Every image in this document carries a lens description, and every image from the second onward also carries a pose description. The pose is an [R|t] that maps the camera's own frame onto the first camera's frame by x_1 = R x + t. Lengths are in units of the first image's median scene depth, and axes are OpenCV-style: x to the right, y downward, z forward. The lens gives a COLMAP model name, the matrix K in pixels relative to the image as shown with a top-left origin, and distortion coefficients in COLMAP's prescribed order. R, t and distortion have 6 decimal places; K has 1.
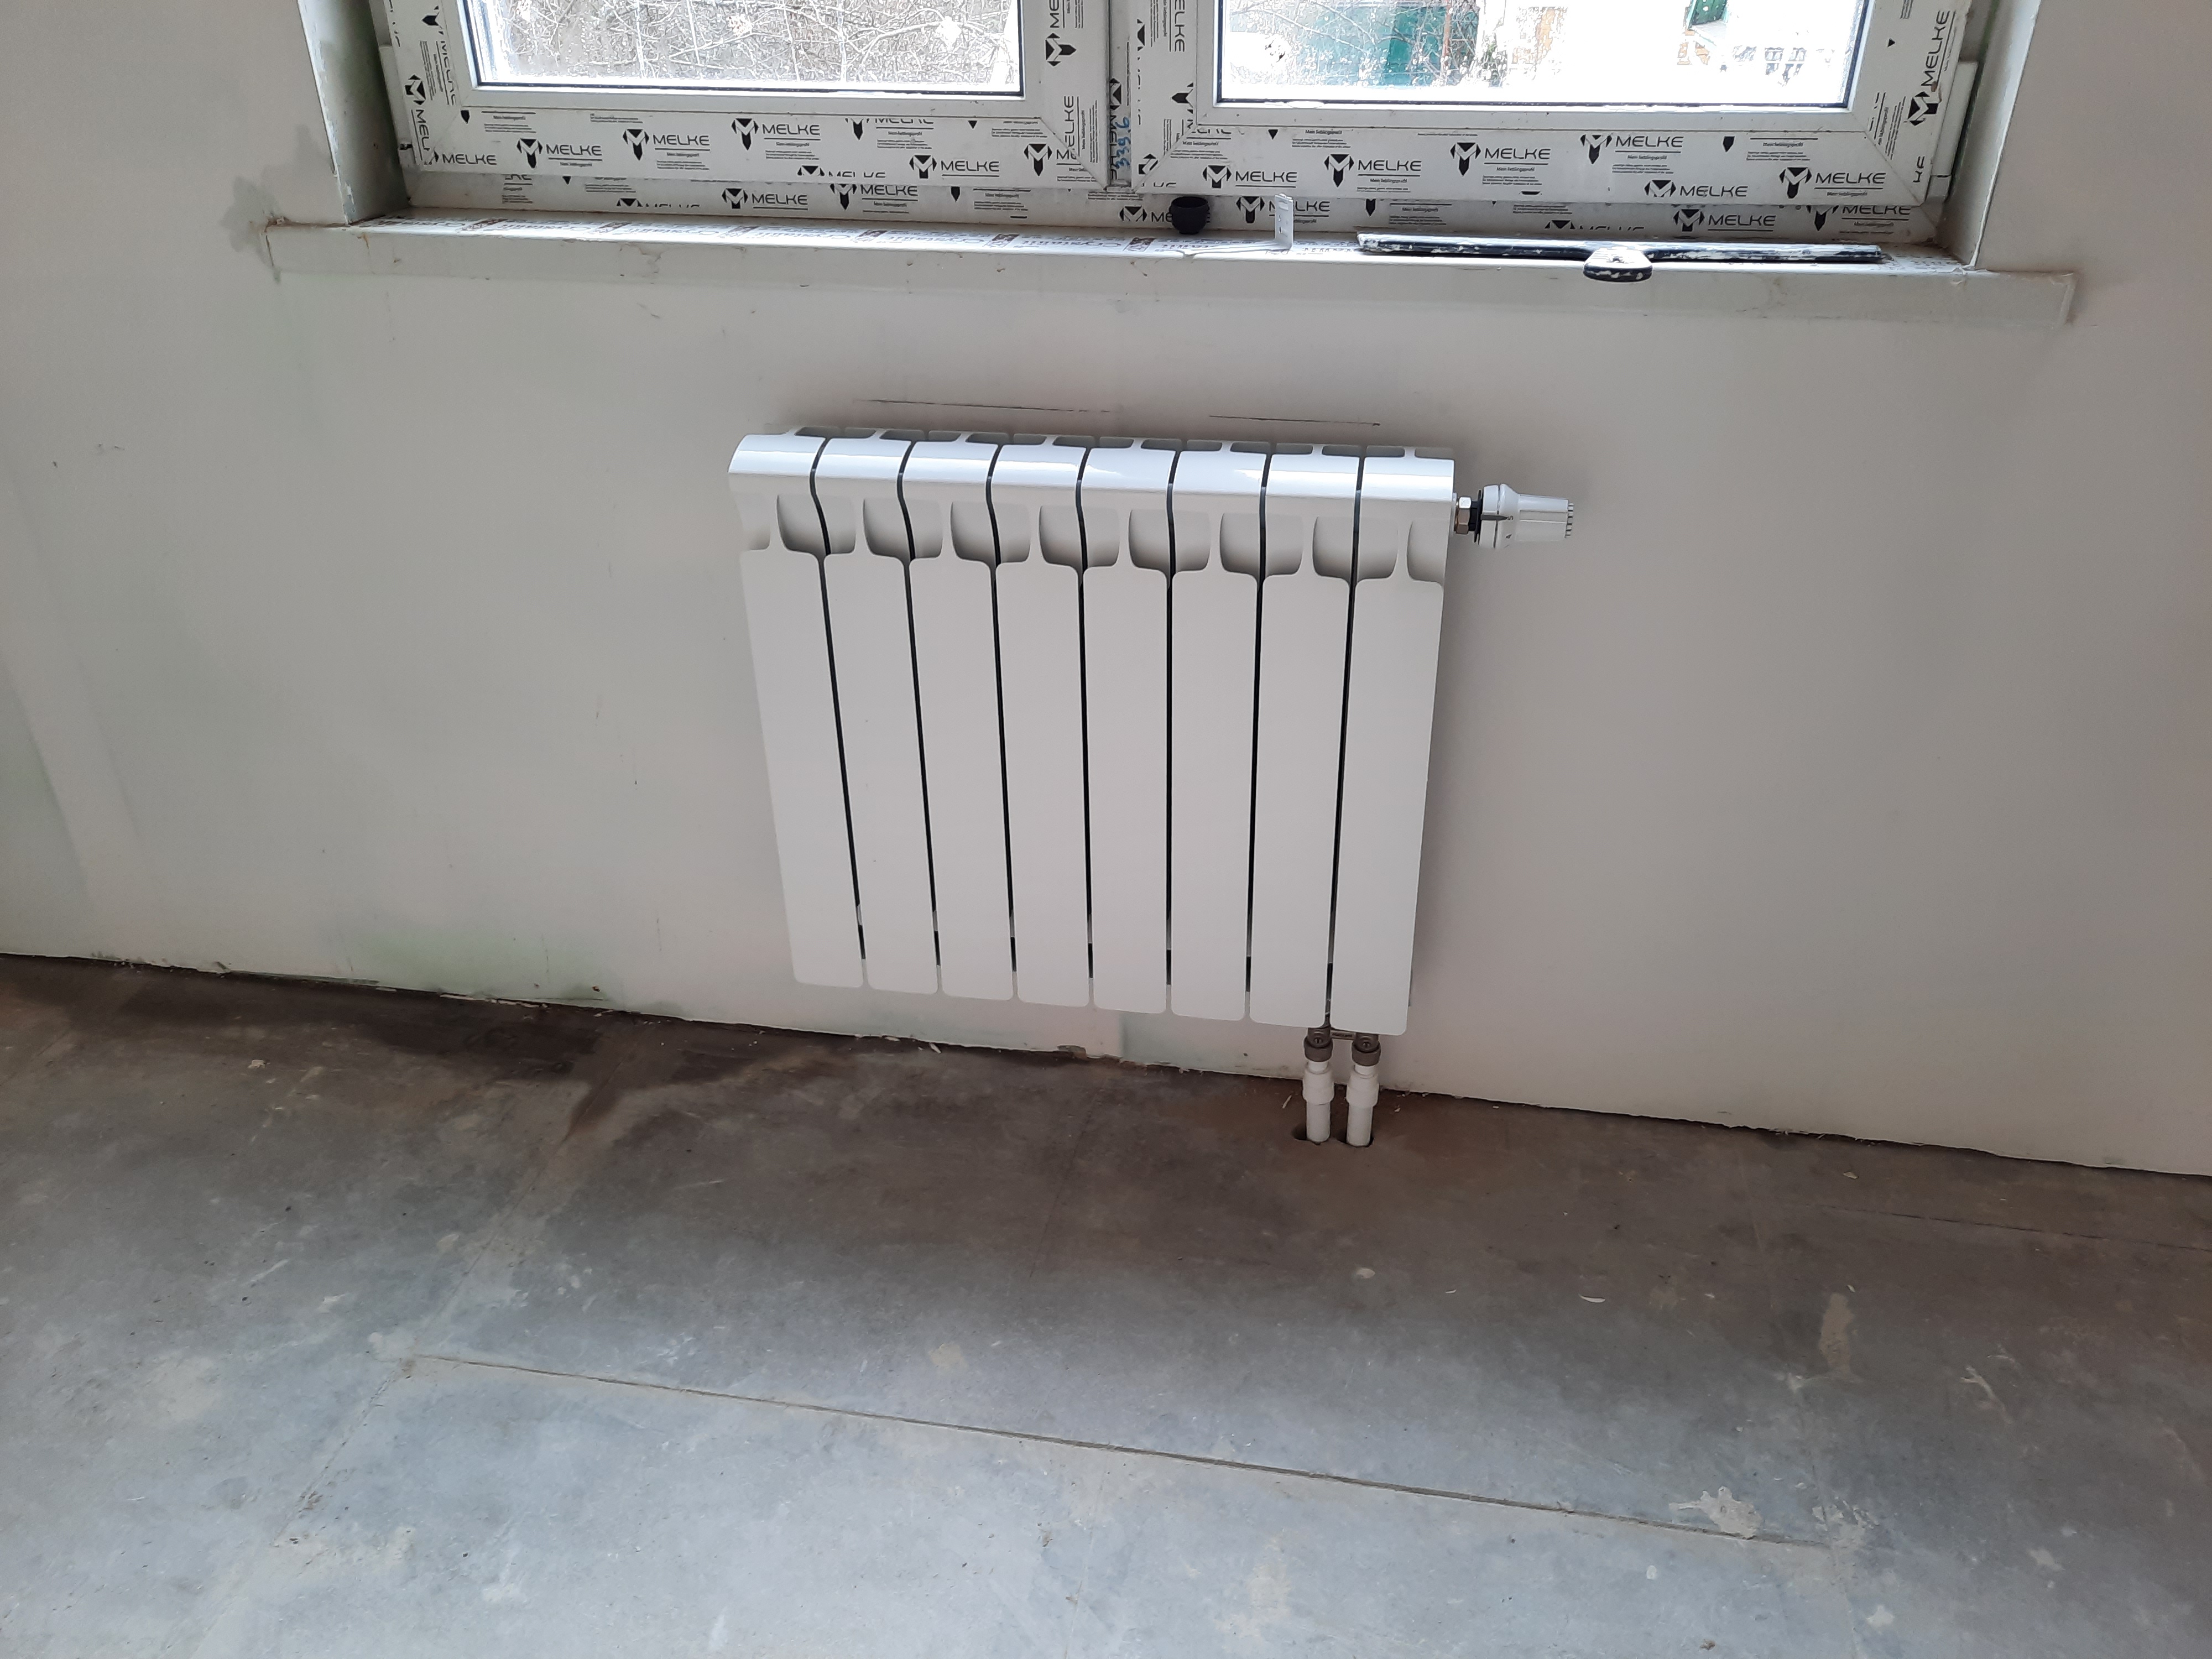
lens RADIAL K [[1609.2, 0, 1132.4], [0, 1609.2, 824.7], [0, 0, 1]] dist [0.056940, -0.055277]
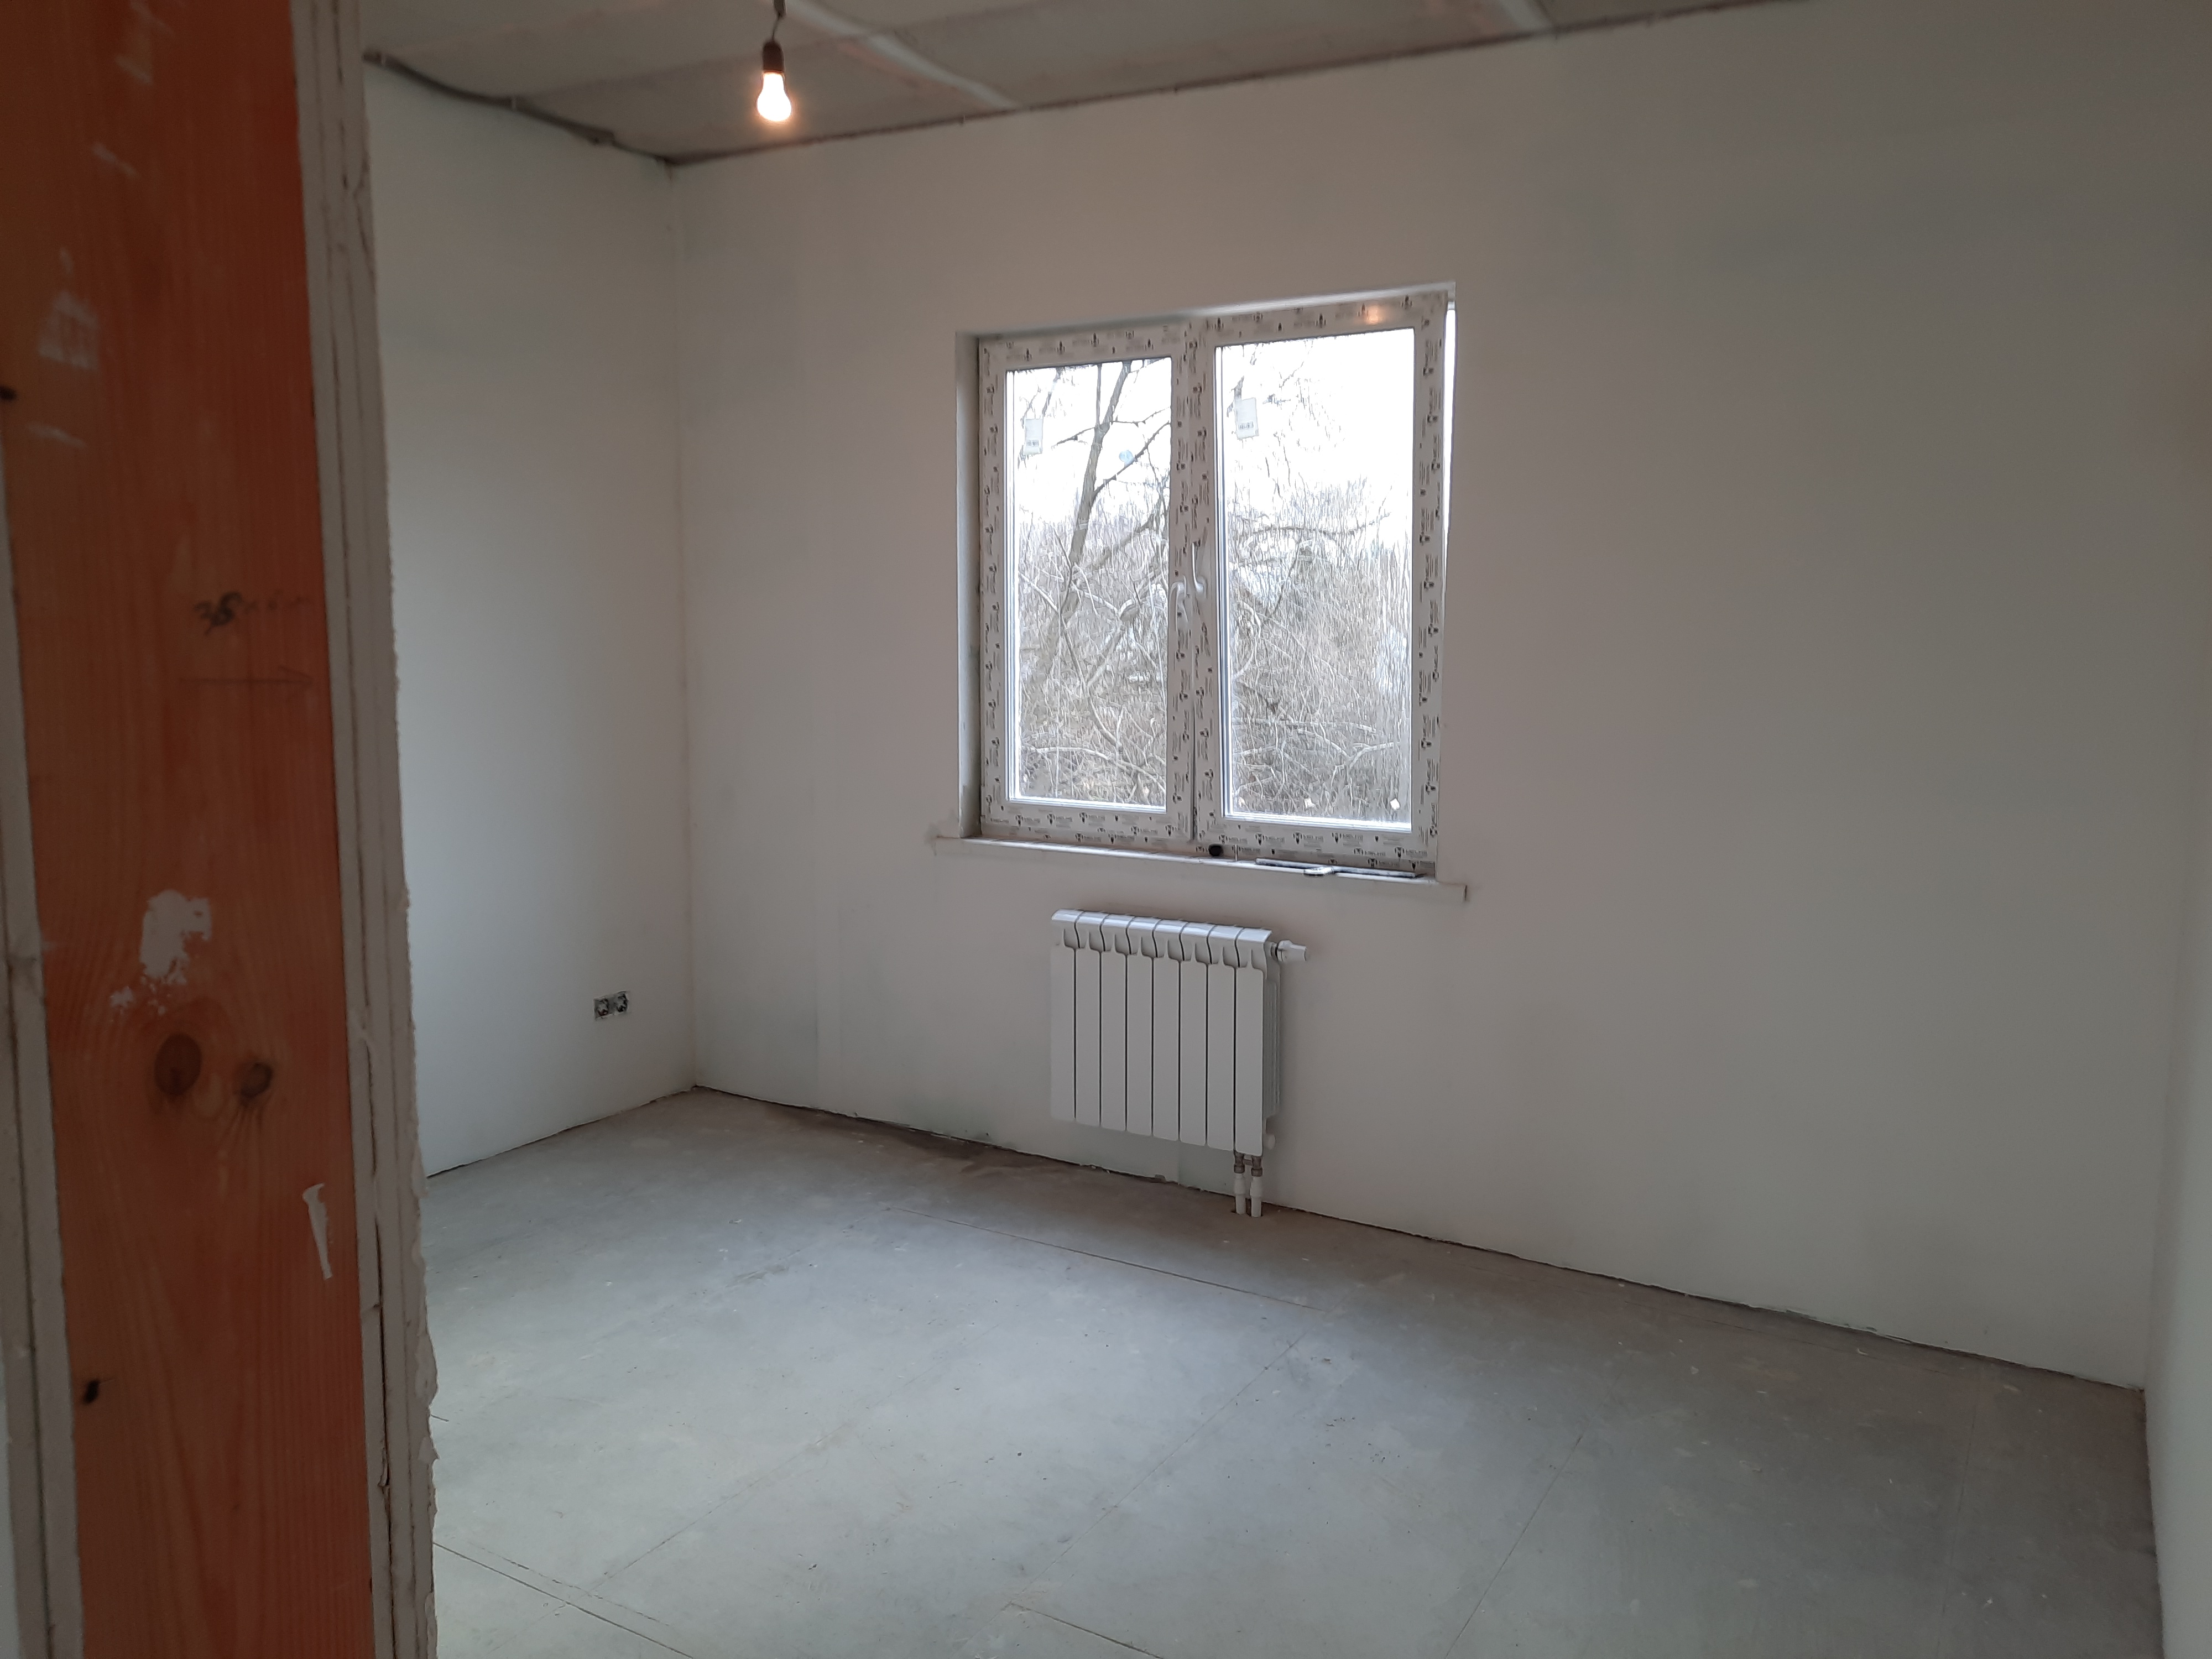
lens RADIAL K [[1609.2, 0, 1132.4], [0, 1609.2, 824.7], [0, 0, 1]] dist [0.056940, -0.055277]
pose [[0.933024, 0.054102, -0.355722, 0.912519], [-0.184781, 0.920352, -0.344685, 0.601498], [0.308742, 0.387330, 0.868708, -1.567425]]
